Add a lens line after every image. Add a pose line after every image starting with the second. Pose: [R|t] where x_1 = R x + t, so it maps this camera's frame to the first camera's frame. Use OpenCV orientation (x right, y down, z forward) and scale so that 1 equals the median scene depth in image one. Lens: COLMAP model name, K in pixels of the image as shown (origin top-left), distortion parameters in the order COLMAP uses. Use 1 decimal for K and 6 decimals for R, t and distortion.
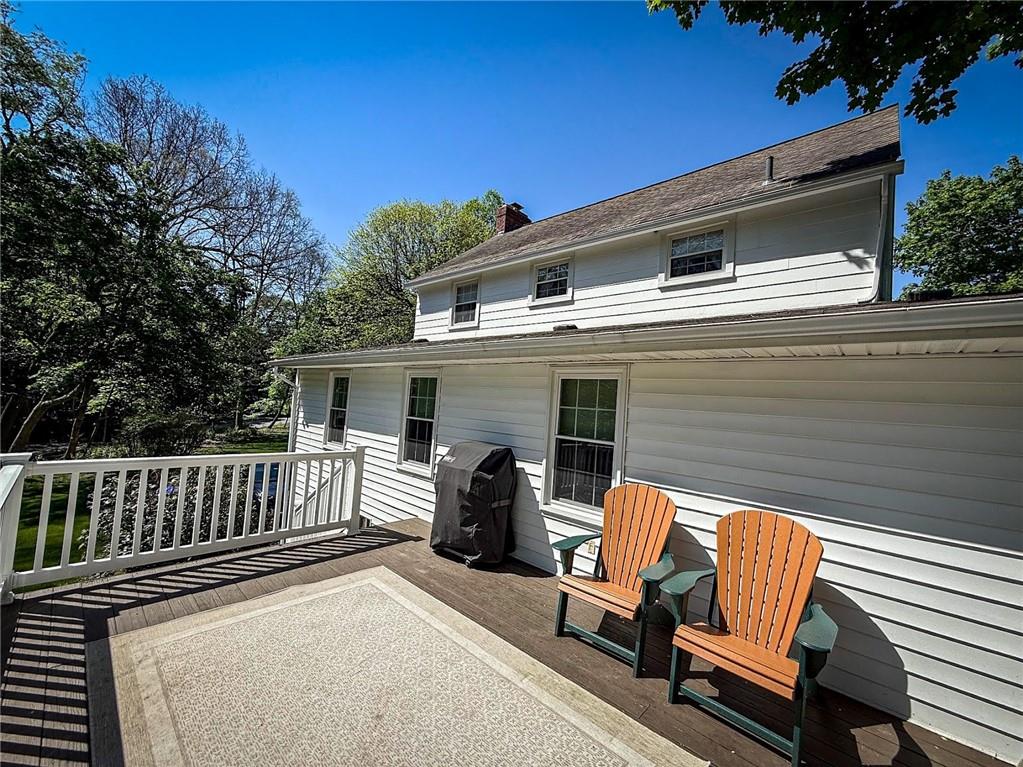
lens RADIAL K [[407.0, 0, 511.0], [0, 407.0, 384.3], [0, 0, 1]] dist [0.000746, -0.000433]
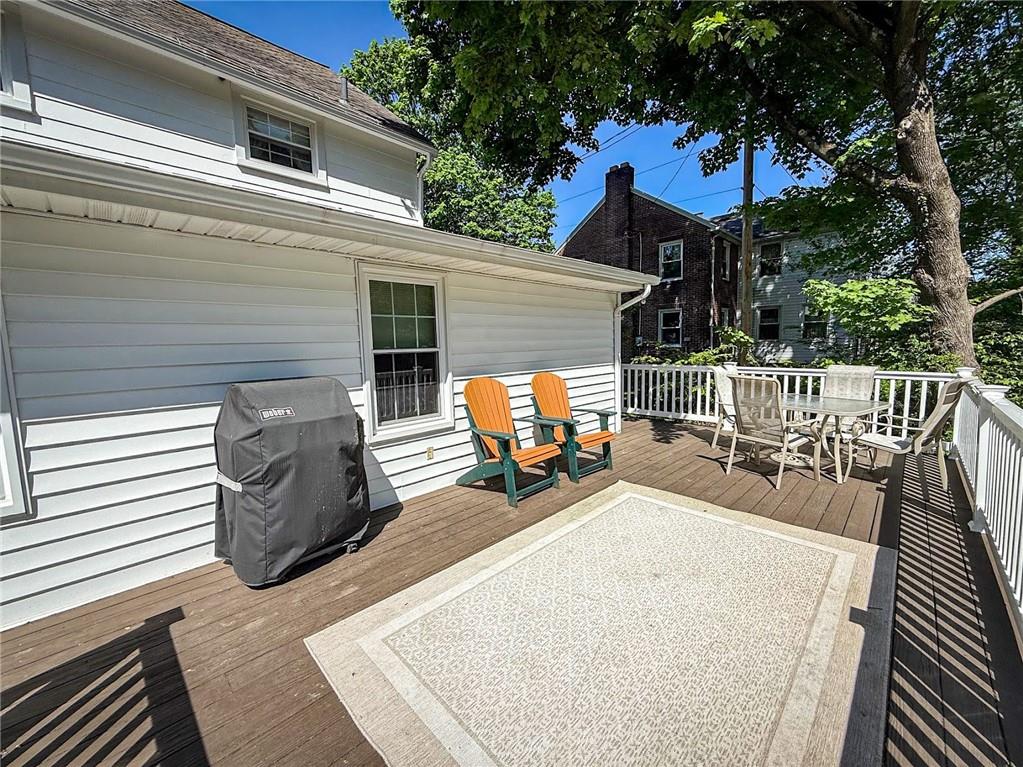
lens RADIAL K [[407.0, 0, 511.1], [0, 407.0, 381.5], [0, 0, 1]] dist [0.000746, -0.000433]
pose [[0.037044, -0.161938, 0.986105, -0.708147], [-0.023233, 0.986376, 0.162856, 0.048835], [-0.999044, -0.028943, 0.032777, 0.707498]]
